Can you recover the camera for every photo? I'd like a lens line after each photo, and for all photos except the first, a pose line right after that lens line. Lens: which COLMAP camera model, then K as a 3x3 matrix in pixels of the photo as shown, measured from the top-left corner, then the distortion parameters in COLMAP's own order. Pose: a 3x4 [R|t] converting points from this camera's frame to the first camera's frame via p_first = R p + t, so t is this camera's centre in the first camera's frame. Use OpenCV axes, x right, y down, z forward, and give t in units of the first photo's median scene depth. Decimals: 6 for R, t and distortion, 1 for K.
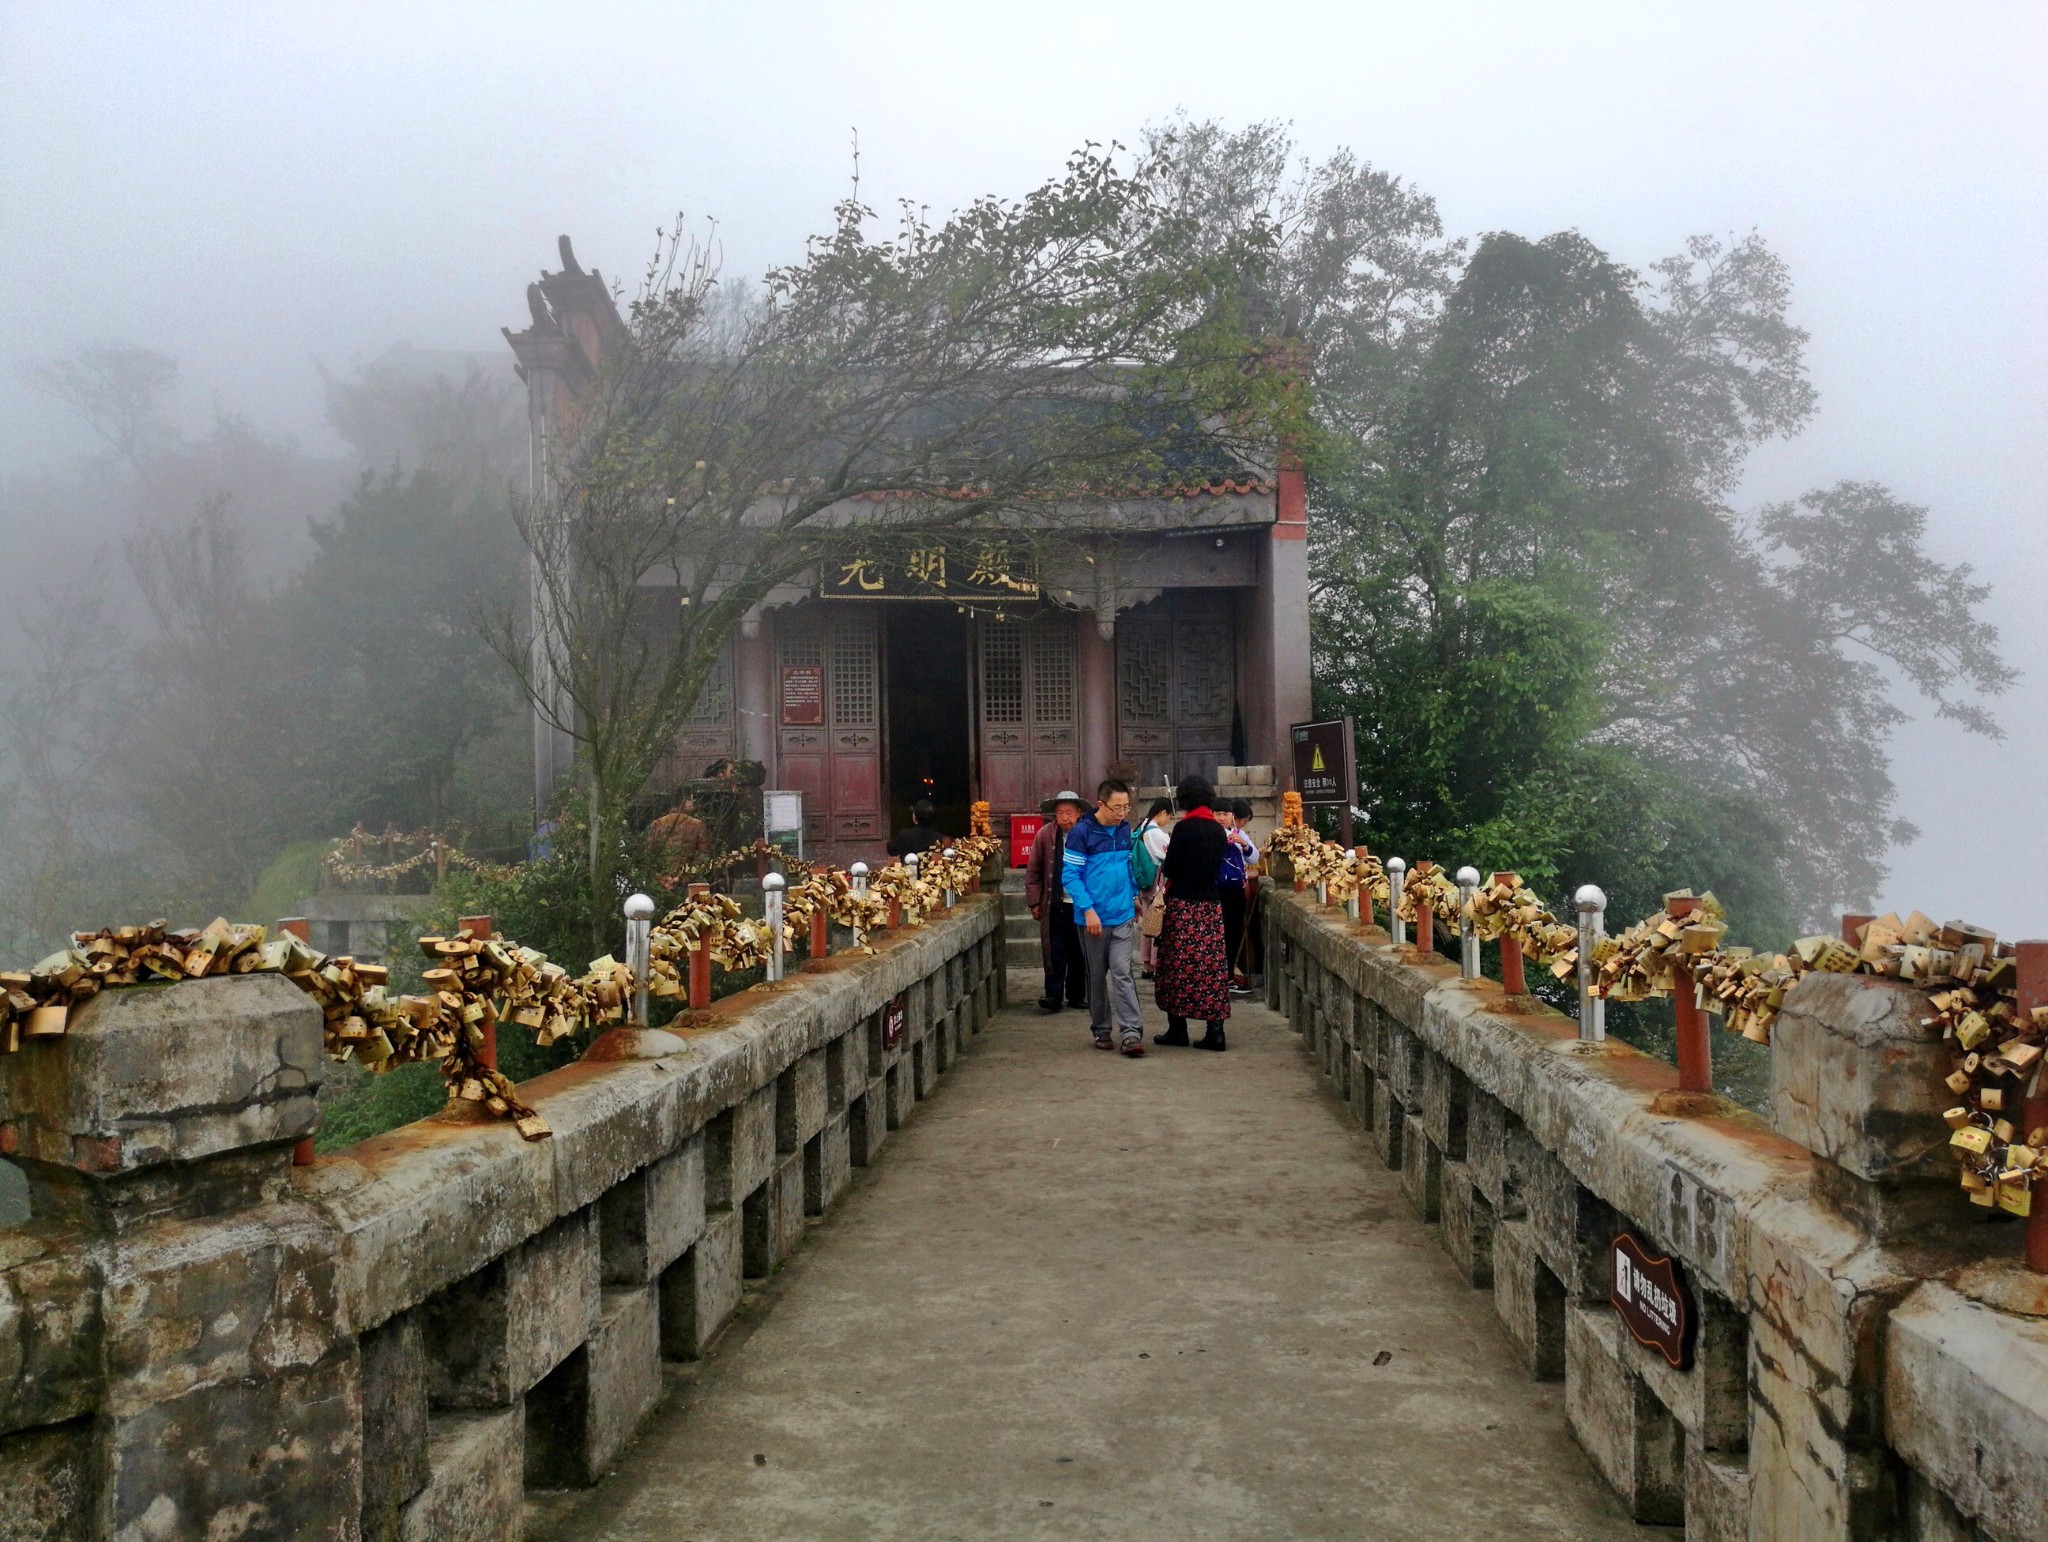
lens RADIAL K [[1638.4, 0, 1024.8], [0, 1638.4, 772.8], [0, 0, 1]] dist [-0.010272, -0.002192]
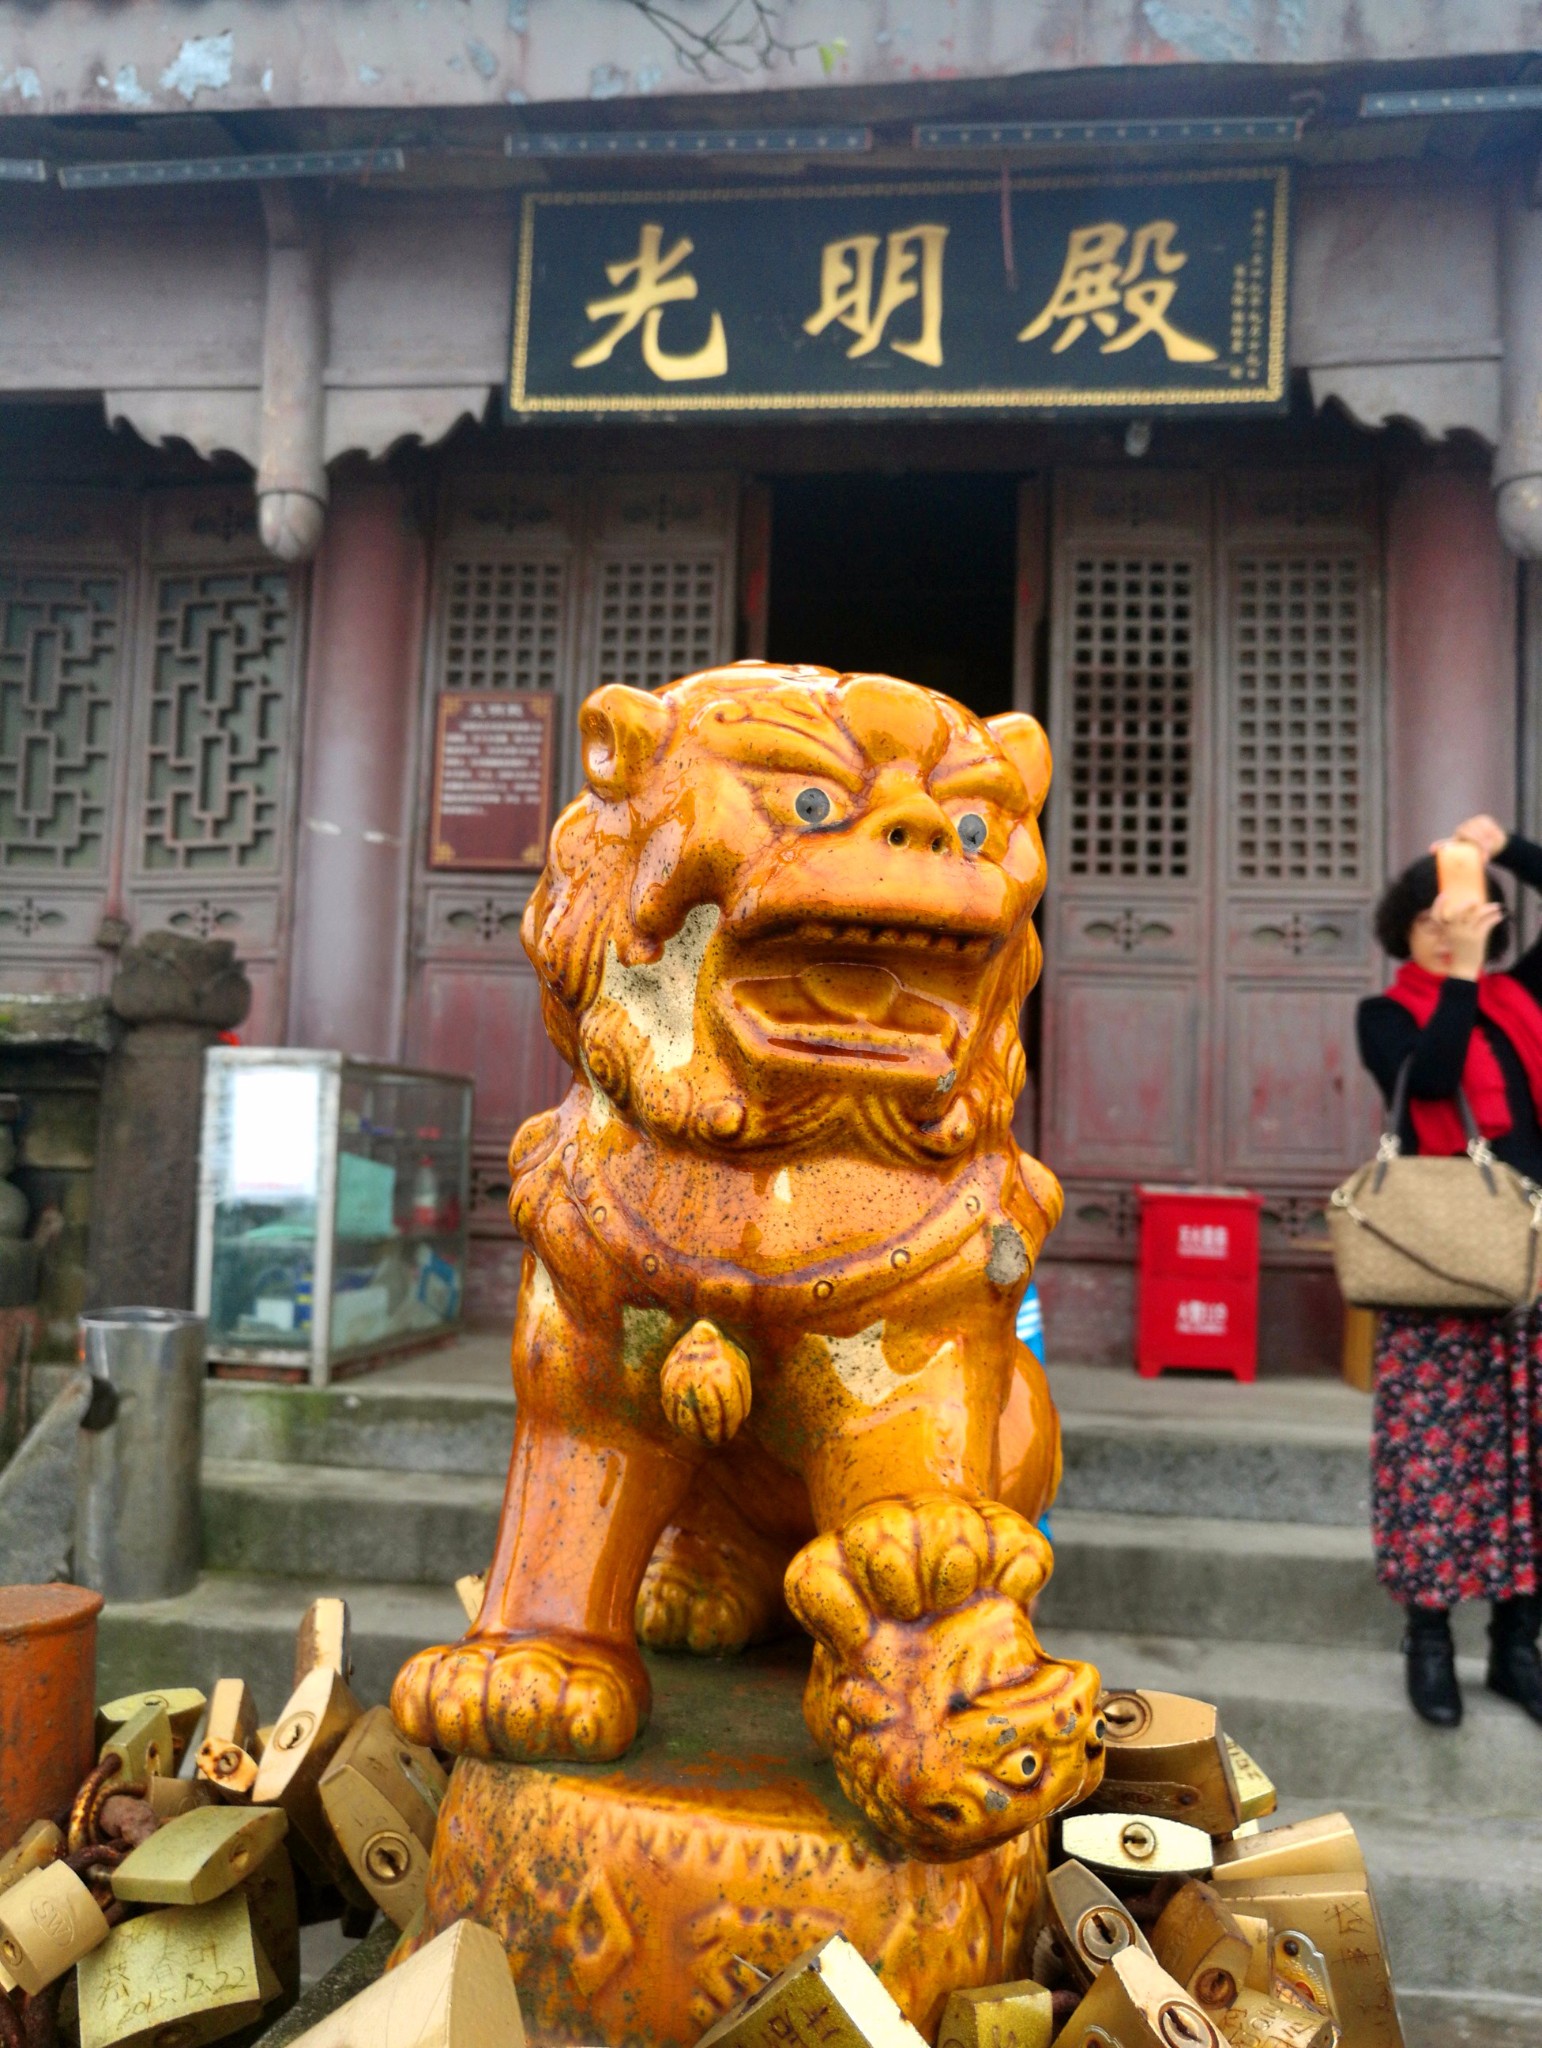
lens RADIAL K [[1638.4, 0, 776.3], [0, 1638.4, 1022.1], [0, 0, 1]] dist [-0.010272, -0.002192]
pose [[0.980448, 0.034838, -0.193672, -0.017722], [-0.048430, 0.996651, -0.065895, 0.019312], [0.190728, 0.073986, 0.978851, 0.727874]]
